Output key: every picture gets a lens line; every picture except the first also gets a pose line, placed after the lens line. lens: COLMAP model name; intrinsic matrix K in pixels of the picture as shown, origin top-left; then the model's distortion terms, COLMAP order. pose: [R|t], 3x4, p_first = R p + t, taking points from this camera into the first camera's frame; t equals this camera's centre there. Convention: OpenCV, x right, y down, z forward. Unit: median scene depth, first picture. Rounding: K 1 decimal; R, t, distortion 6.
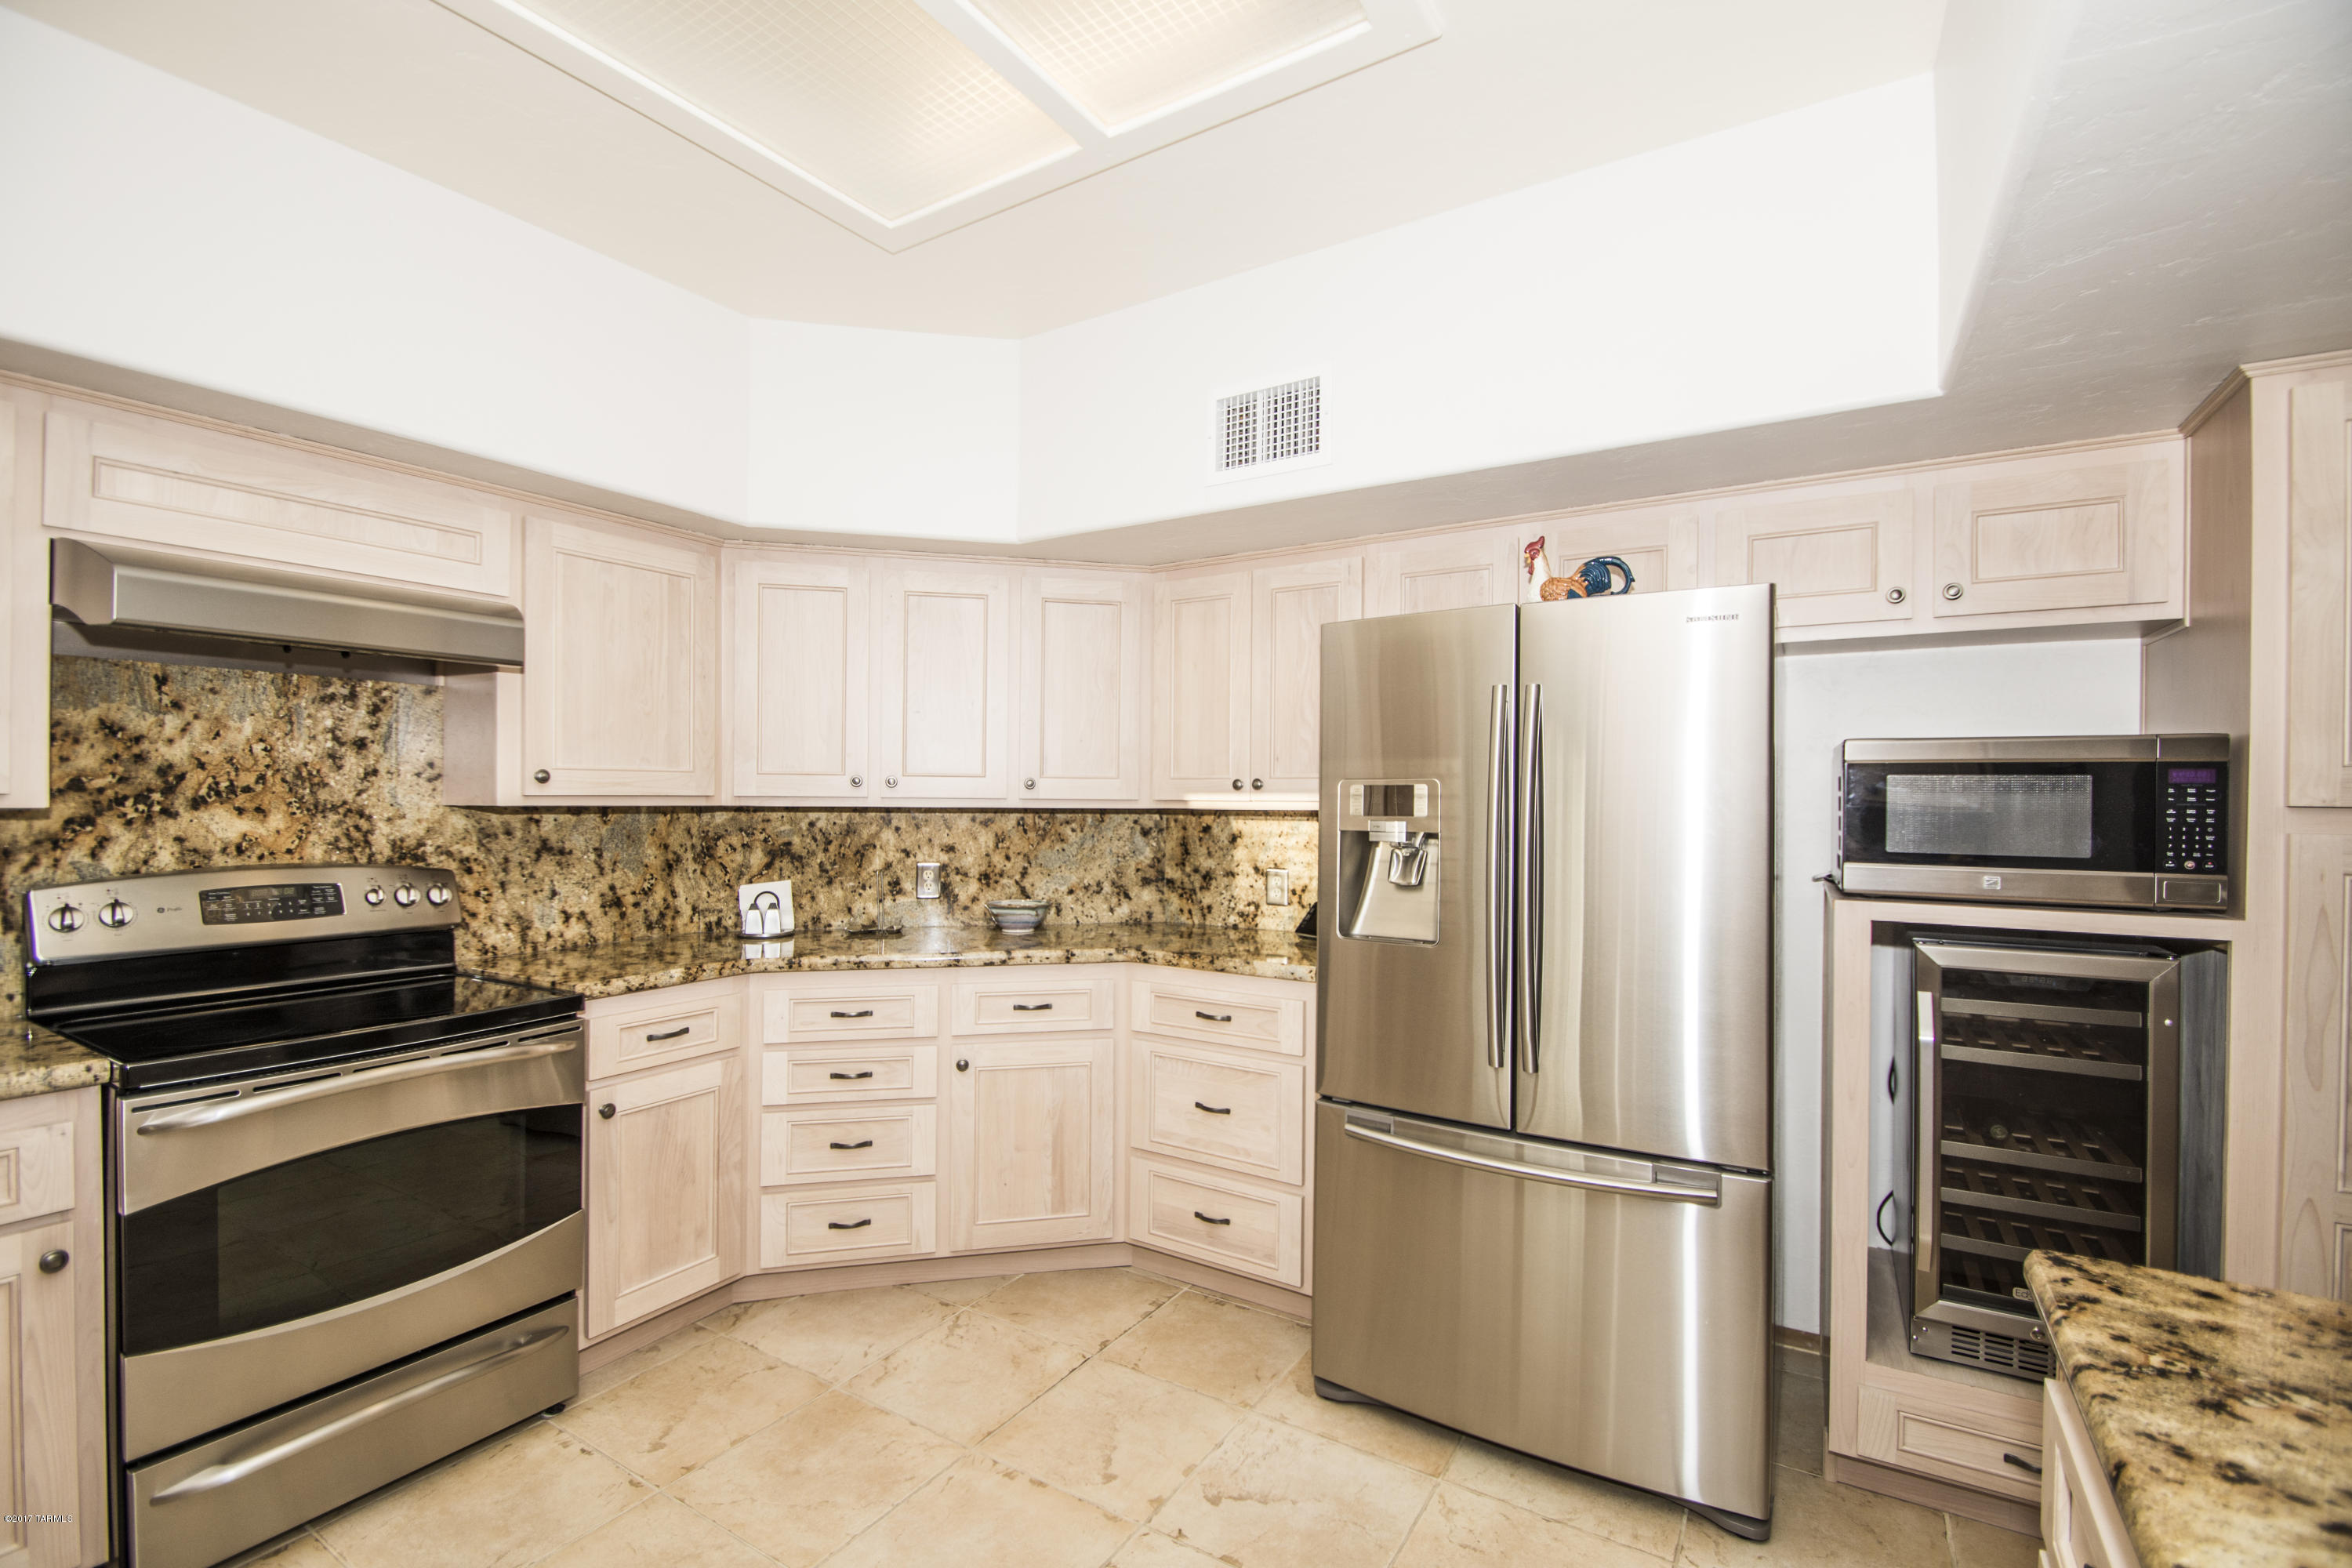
lens RADIAL K [[1037.4, 0, 1182.4], [0, 1037.4, 790.9], [0, 0, 1]] dist [0.015177, -0.000388]
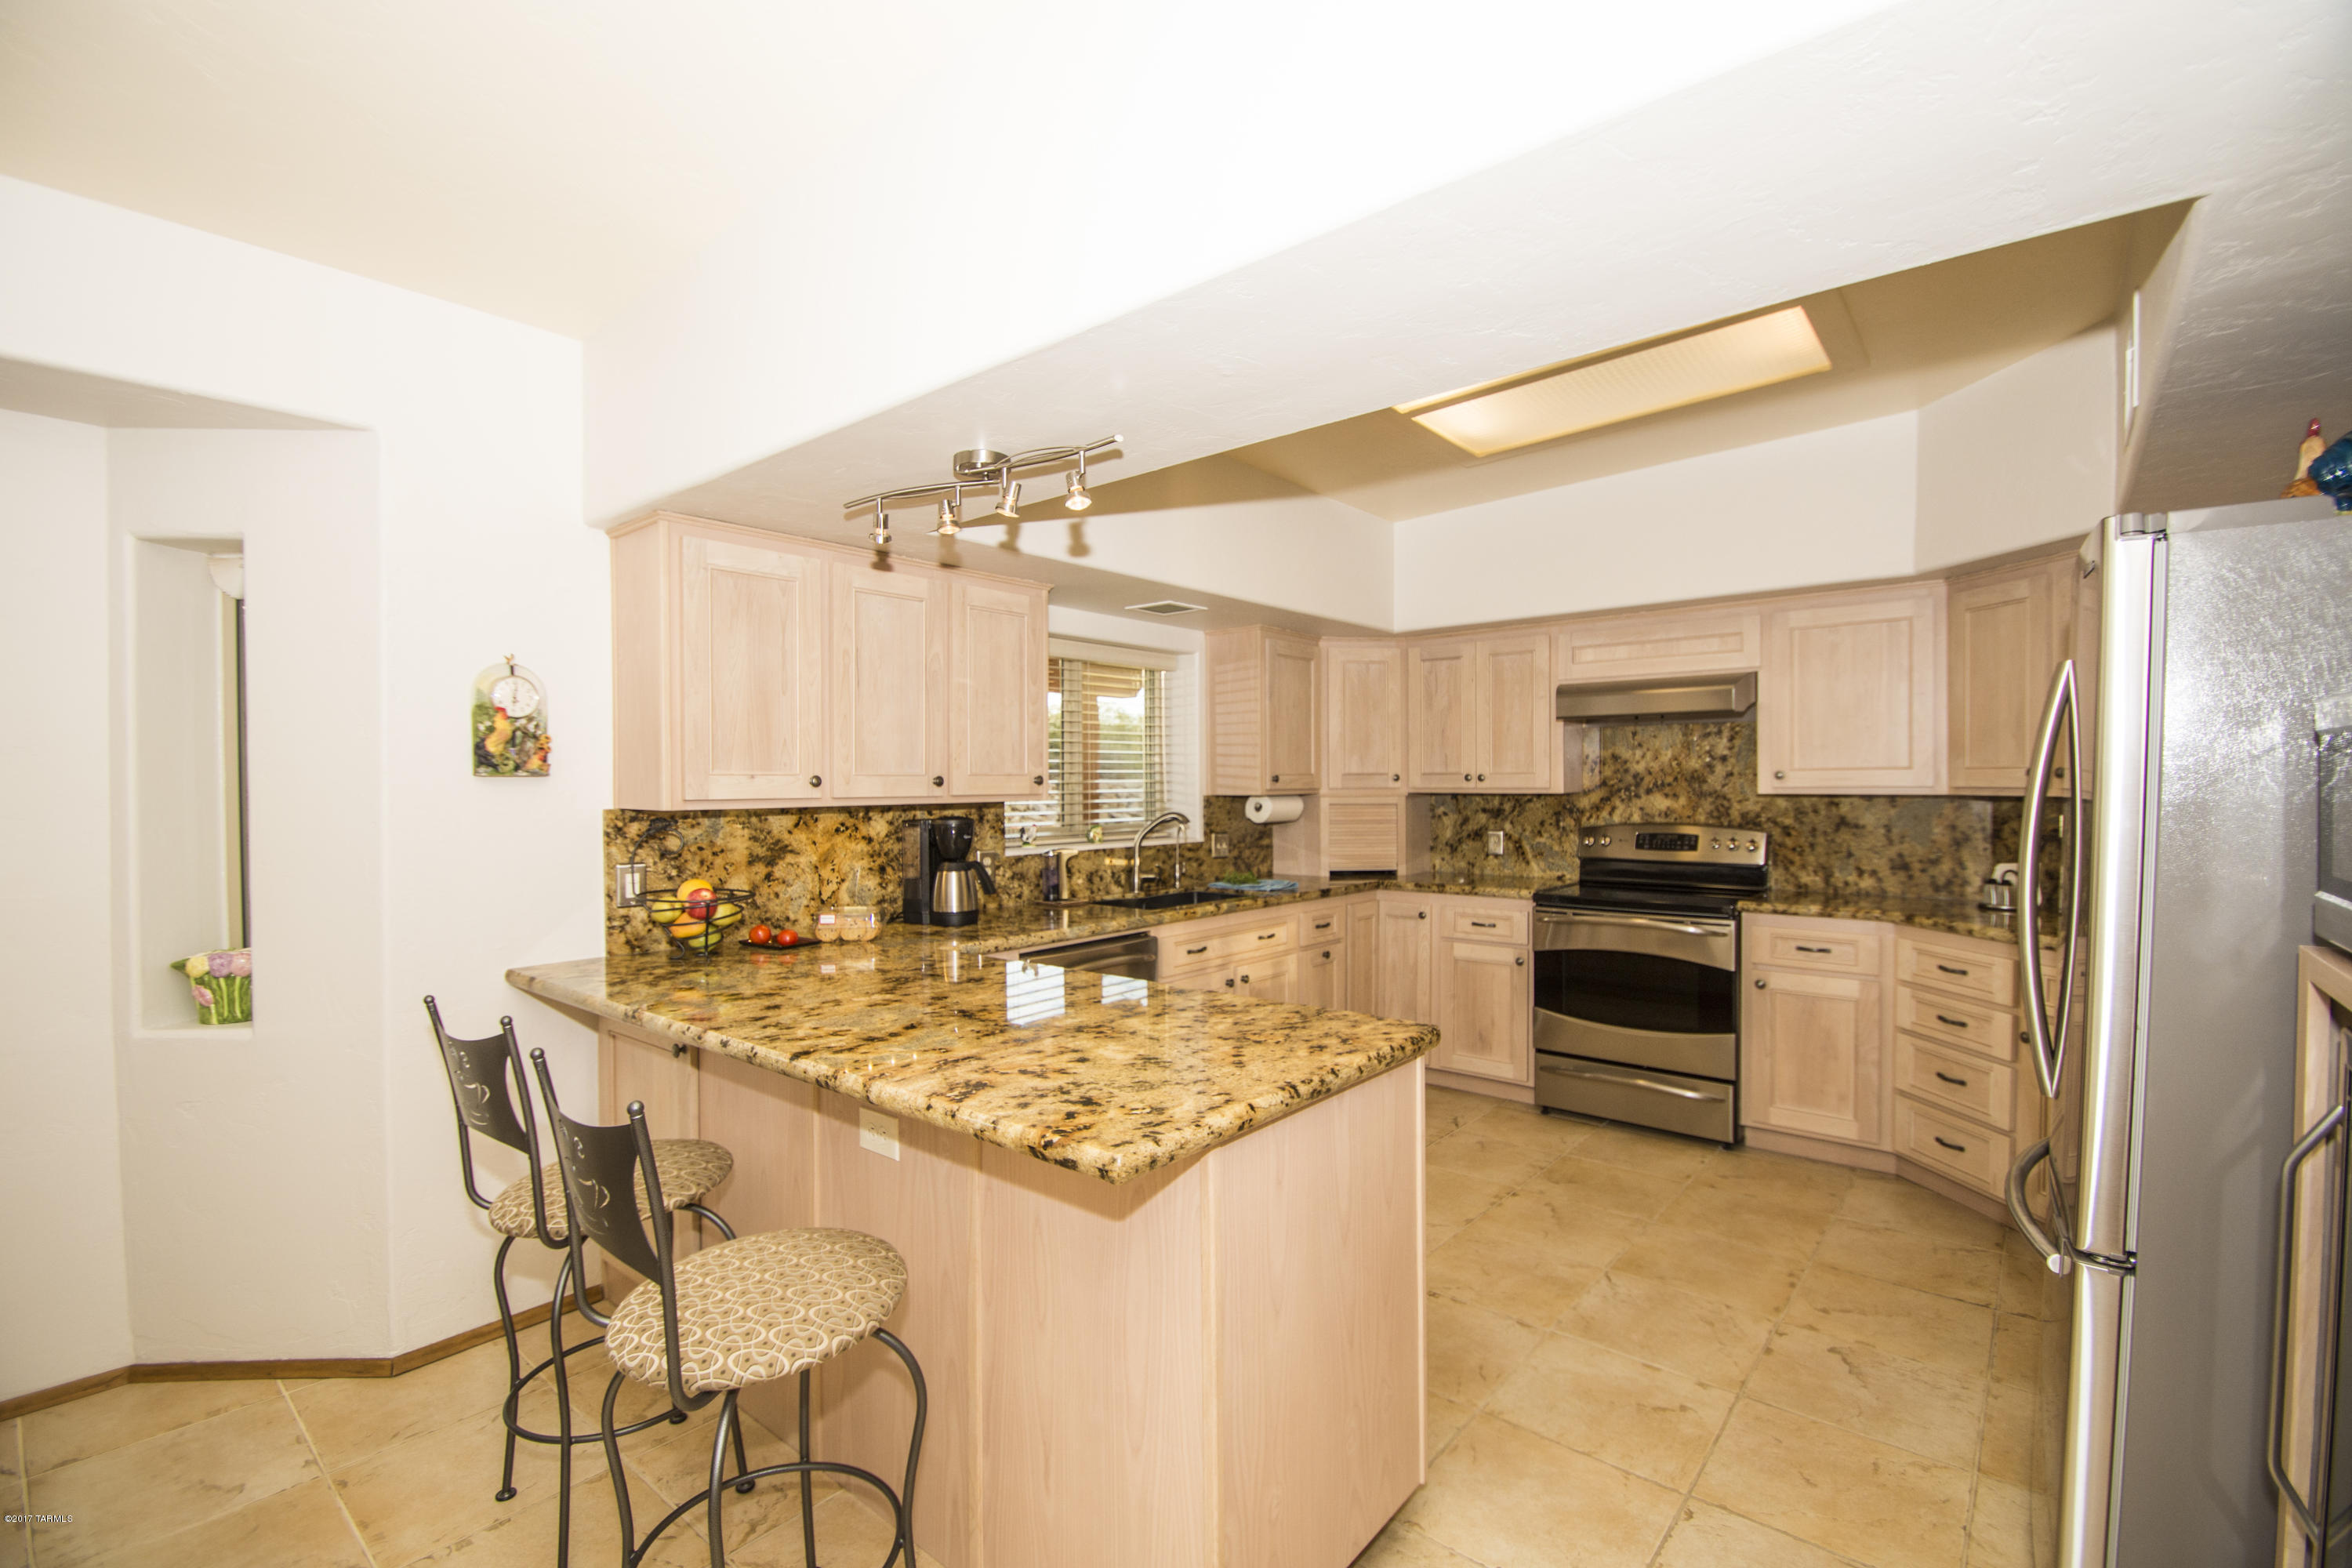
lens RADIAL K [[1037.4, 0, 1178.1], [0, 1037.4, 788.6], [0, 0, 1]] dist [0.015177, -0.000388]
pose [[-0.142287, -0.006072, -0.989807, 1.073655], [0.006256, 0.999956, -0.007034, 0.012970], [0.989806, -0.007193, -0.142243, 0.324916]]
